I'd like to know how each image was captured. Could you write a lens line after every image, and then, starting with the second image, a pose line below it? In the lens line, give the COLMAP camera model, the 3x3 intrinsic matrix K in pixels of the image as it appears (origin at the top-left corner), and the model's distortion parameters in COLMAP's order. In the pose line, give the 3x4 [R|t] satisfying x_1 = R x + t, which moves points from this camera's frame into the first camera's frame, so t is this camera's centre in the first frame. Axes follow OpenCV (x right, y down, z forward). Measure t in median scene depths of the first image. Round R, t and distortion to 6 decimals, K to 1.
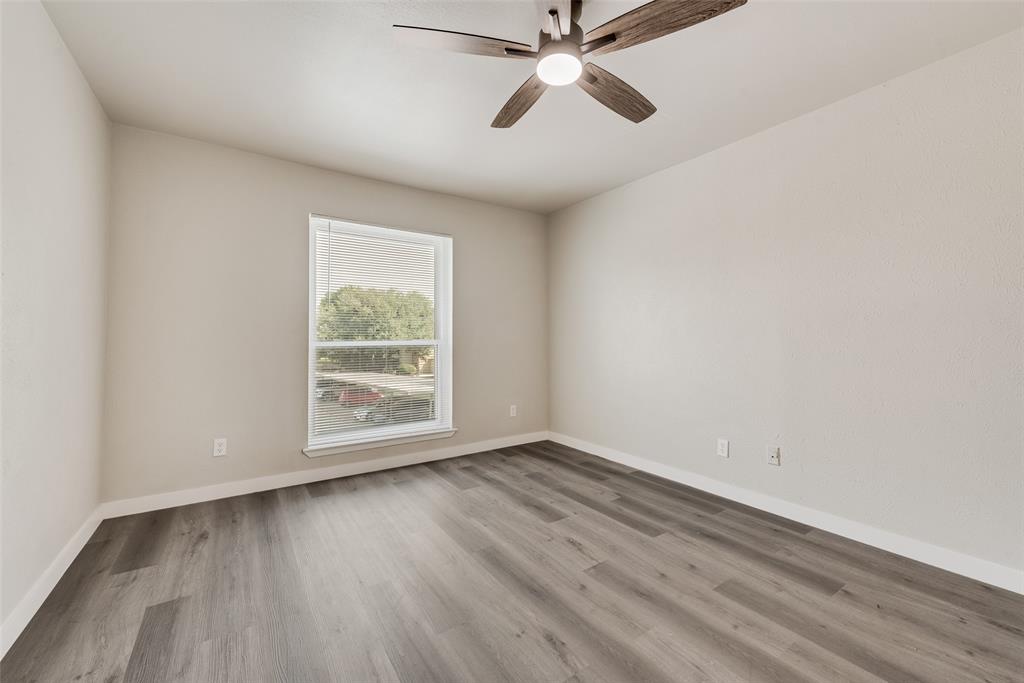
lens RADIAL K [[402.4, 0, 509.0], [0, 402.4, 346.6], [0, 0, 1]] dist [0.000918, -0.000107]
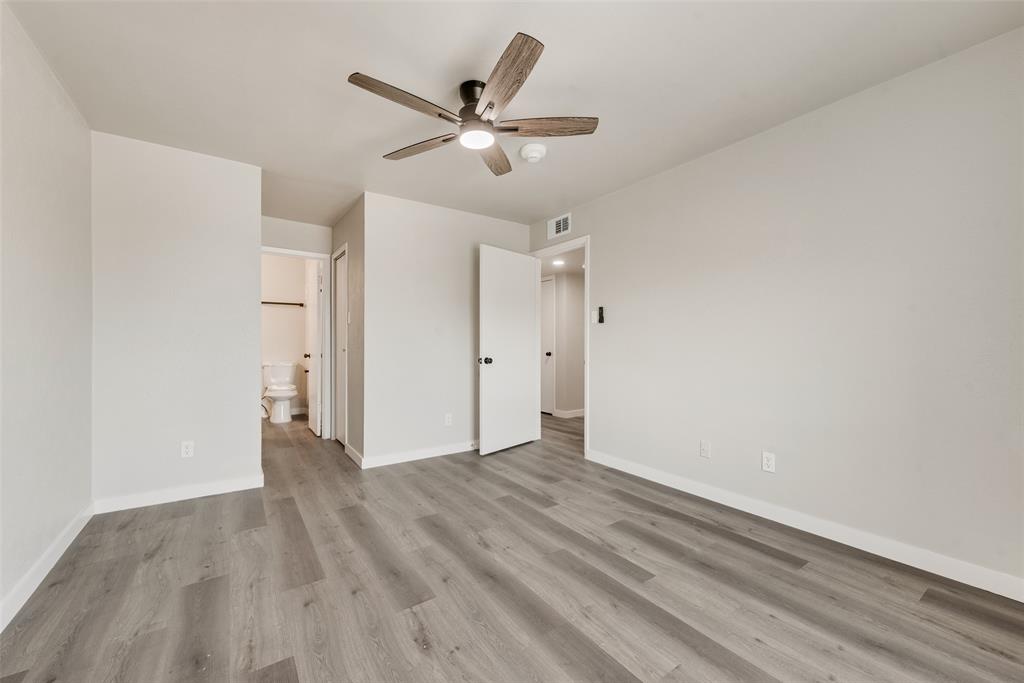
lens RADIAL K [[402.4, 0, 509.0], [0, 402.4, 346.6], [0, 0, 1]] dist [0.000918, -0.000107]
pose [[-0.999956, 0.000756, -0.009323, 0.027081], [0.000524, 0.999692, 0.024793, -0.036722], [0.009338, 0.024787, -0.999649, 2.021589]]
